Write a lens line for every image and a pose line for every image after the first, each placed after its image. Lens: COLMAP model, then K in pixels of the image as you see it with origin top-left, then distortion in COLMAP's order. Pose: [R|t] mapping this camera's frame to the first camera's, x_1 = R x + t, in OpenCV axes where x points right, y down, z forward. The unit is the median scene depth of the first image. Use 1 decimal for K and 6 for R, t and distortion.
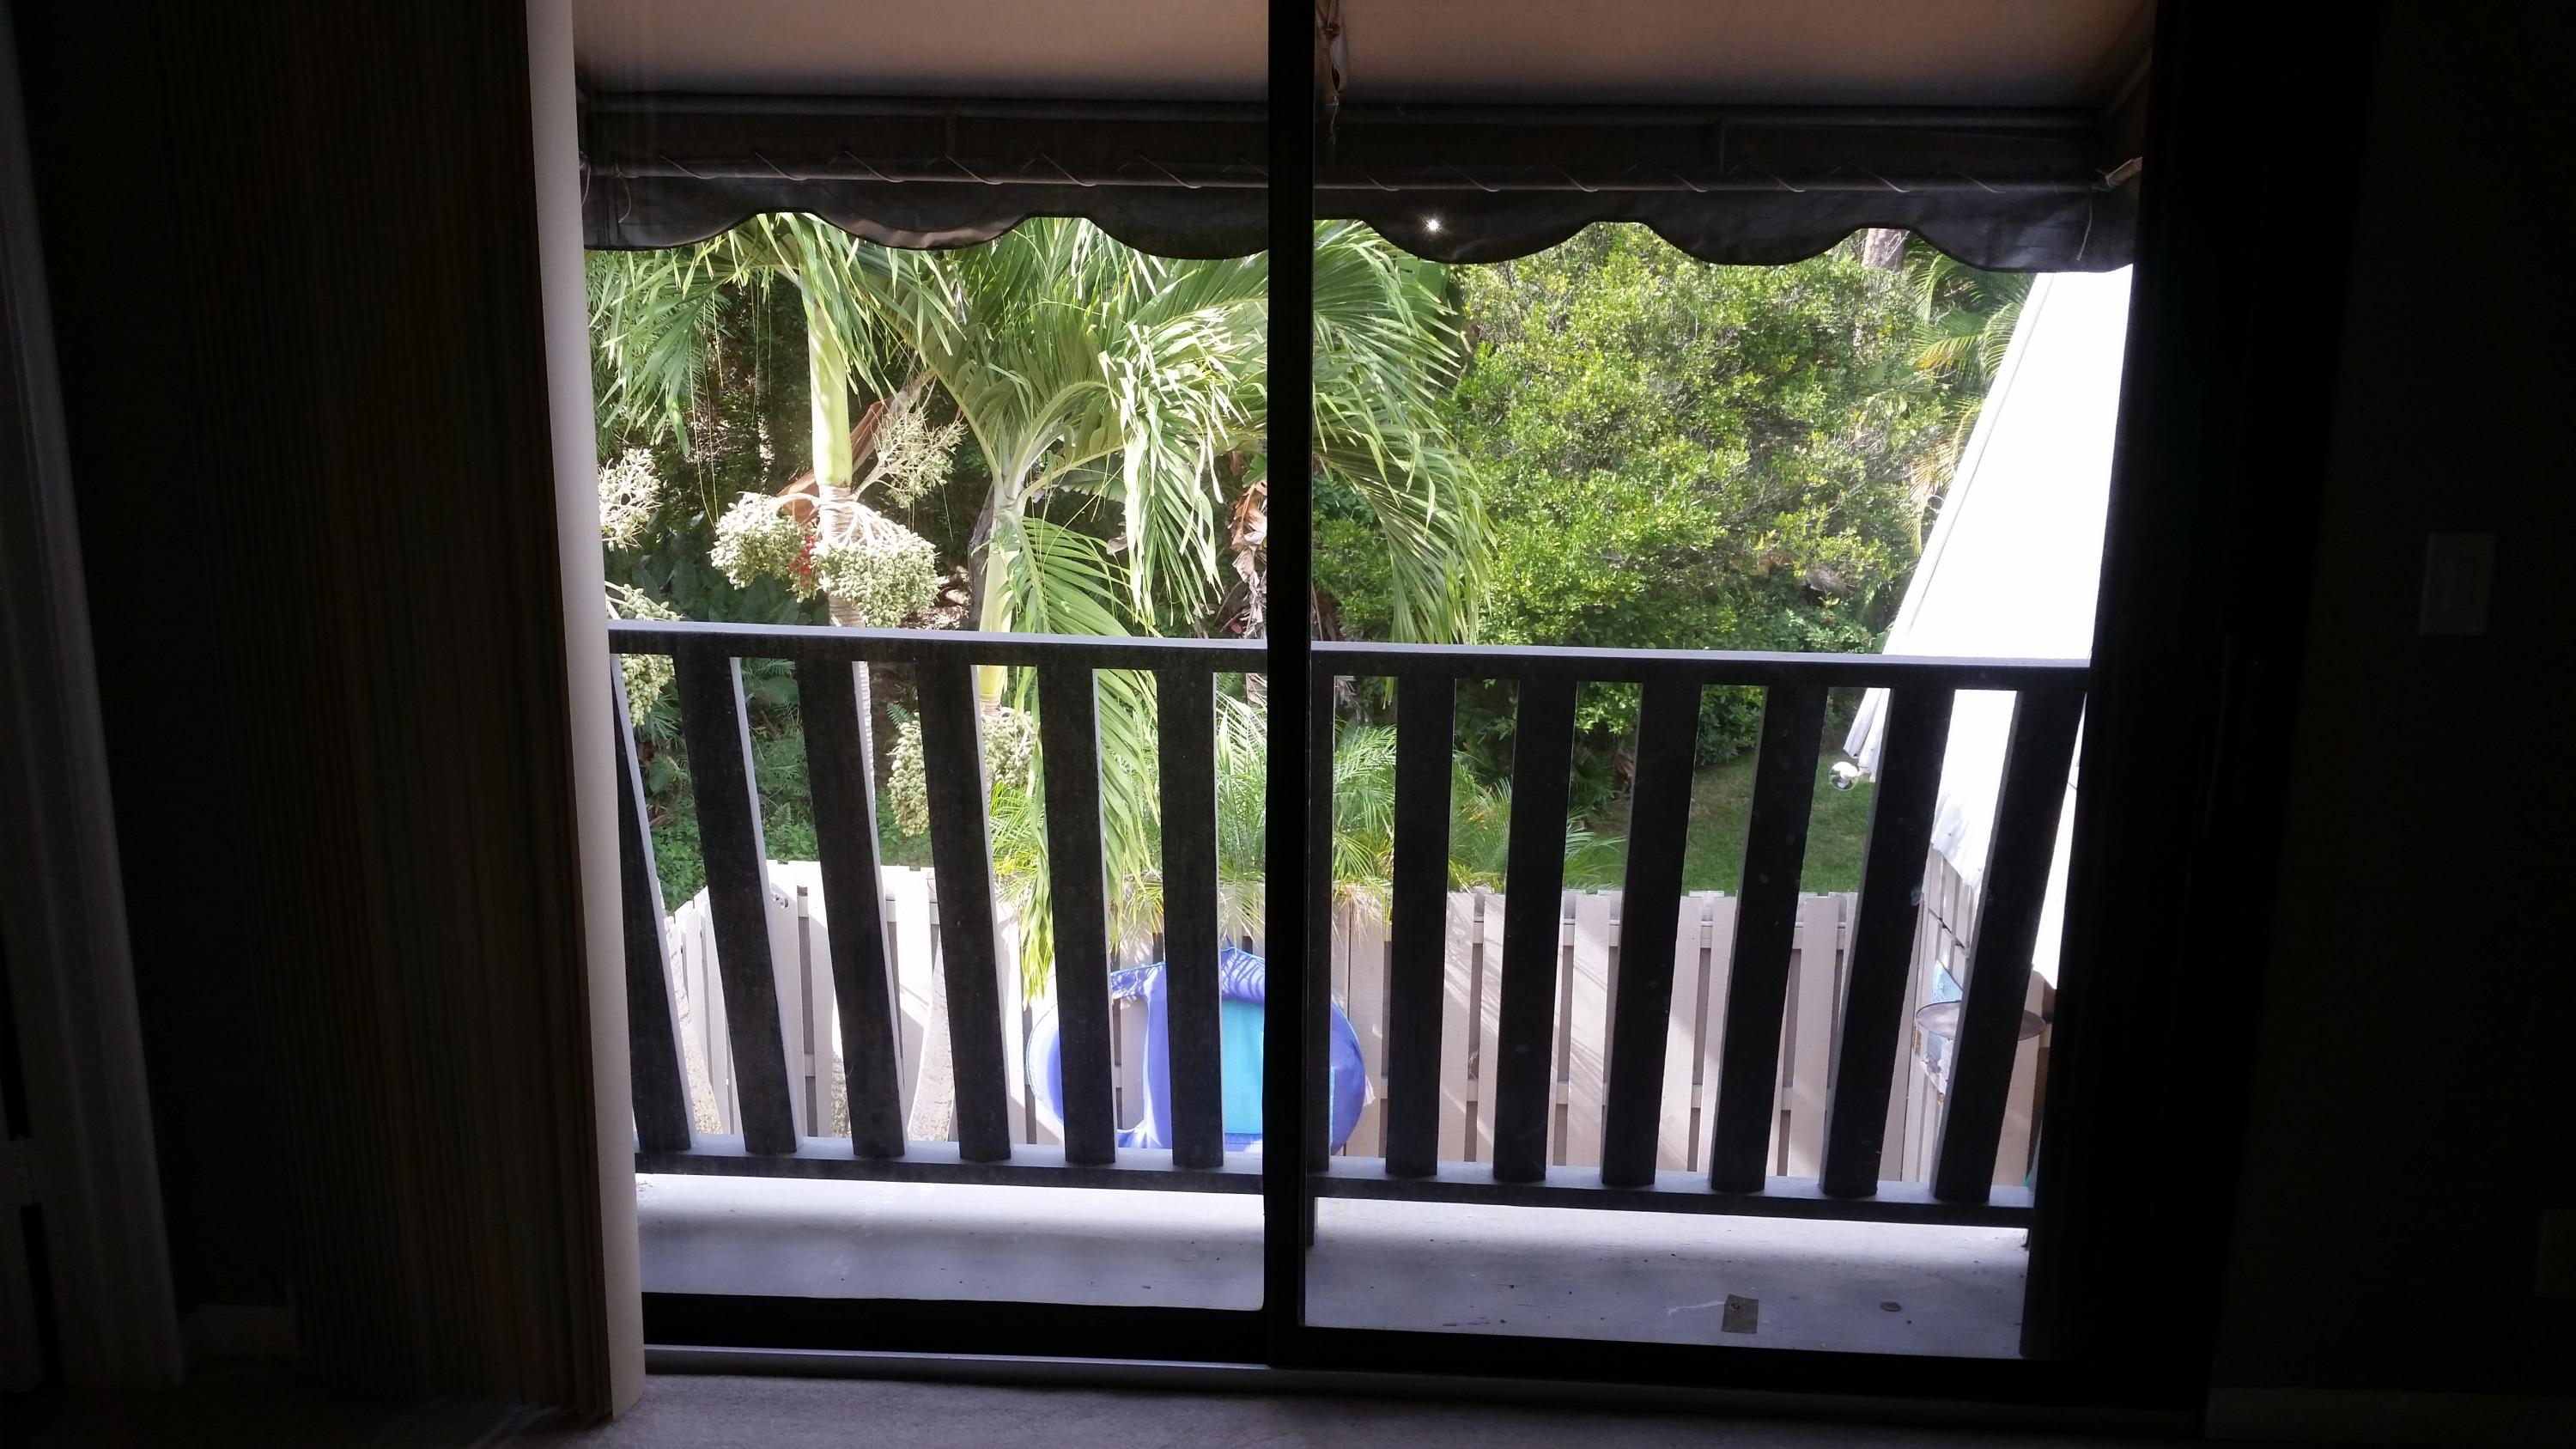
lens RADIAL K [[2103.2, 0, 1292.6], [0, 2103.2, 741.8], [0, 0, 1]] dist [0.065356, -0.149423]
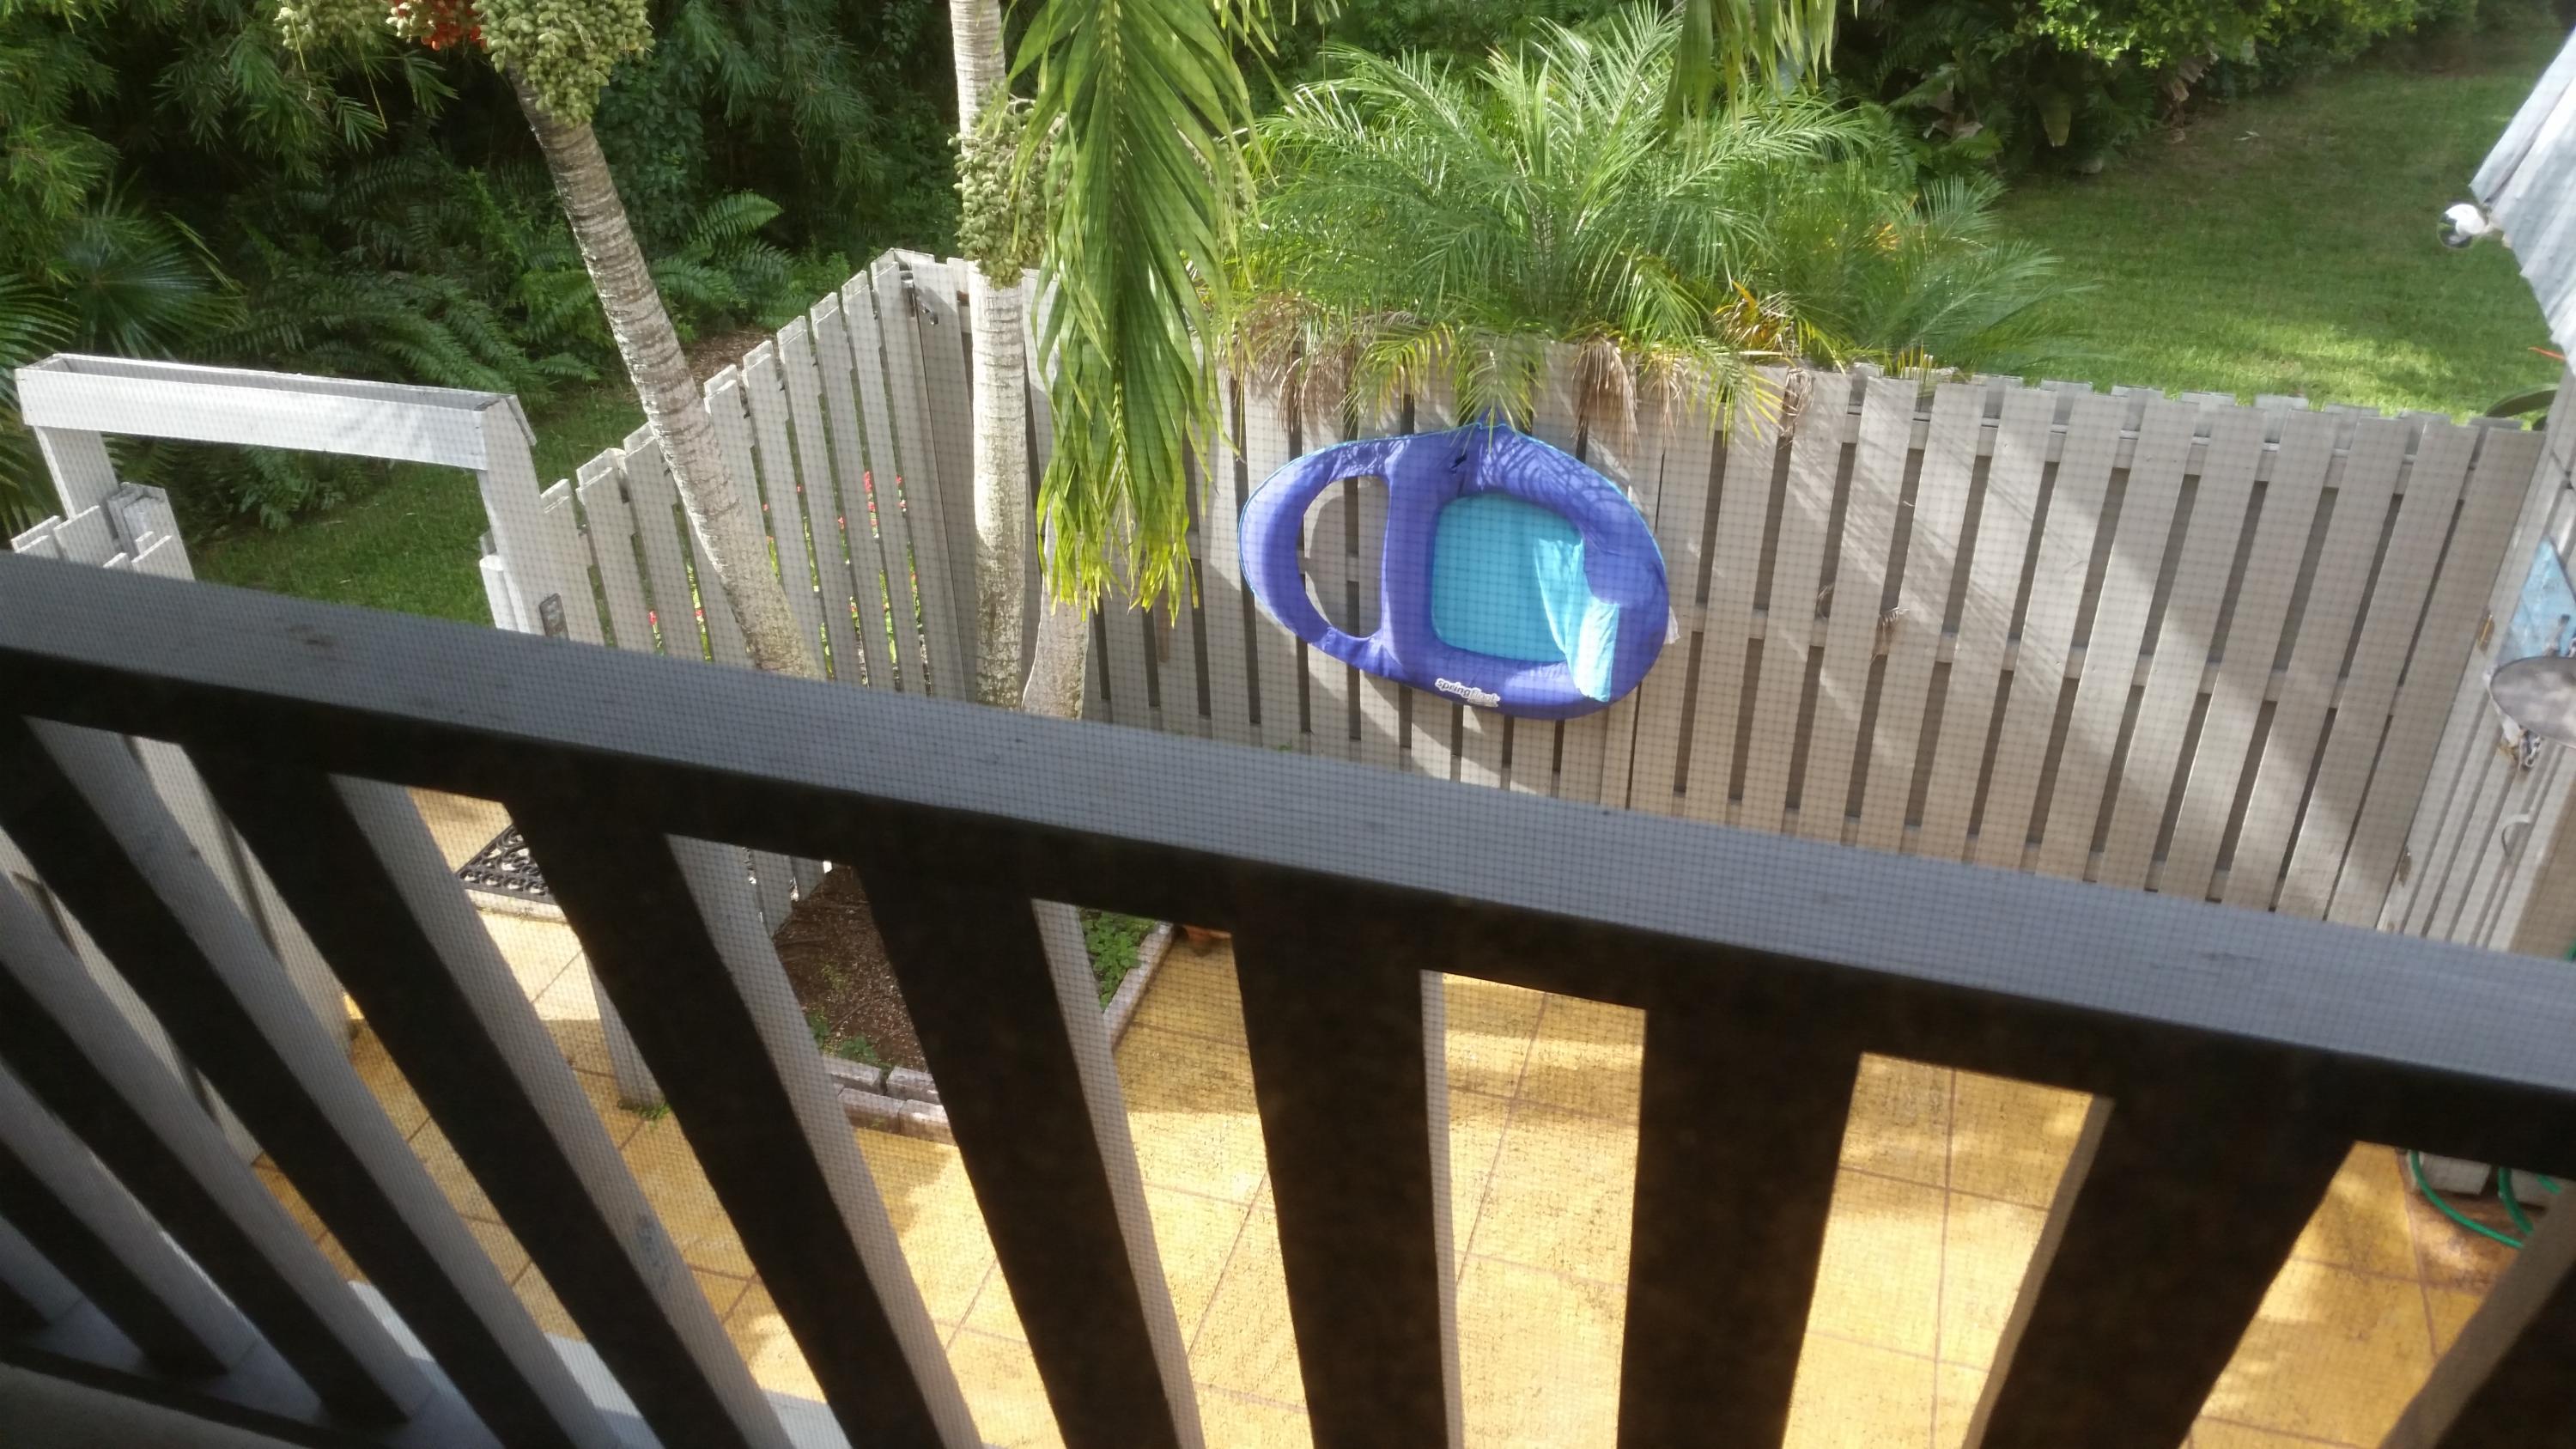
lens RADIAL K [[2103.2, 0, 1296.7], [0, 2103.2, 744.2], [0, 0, 1]] dist [0.065356, -0.149423]
pose [[0.971880, 0.112140, -0.207059, 0.071455], [-0.030683, 0.932134, 0.360812, -0.066174], [0.233468, -0.344313, 0.909363, 0.297383]]
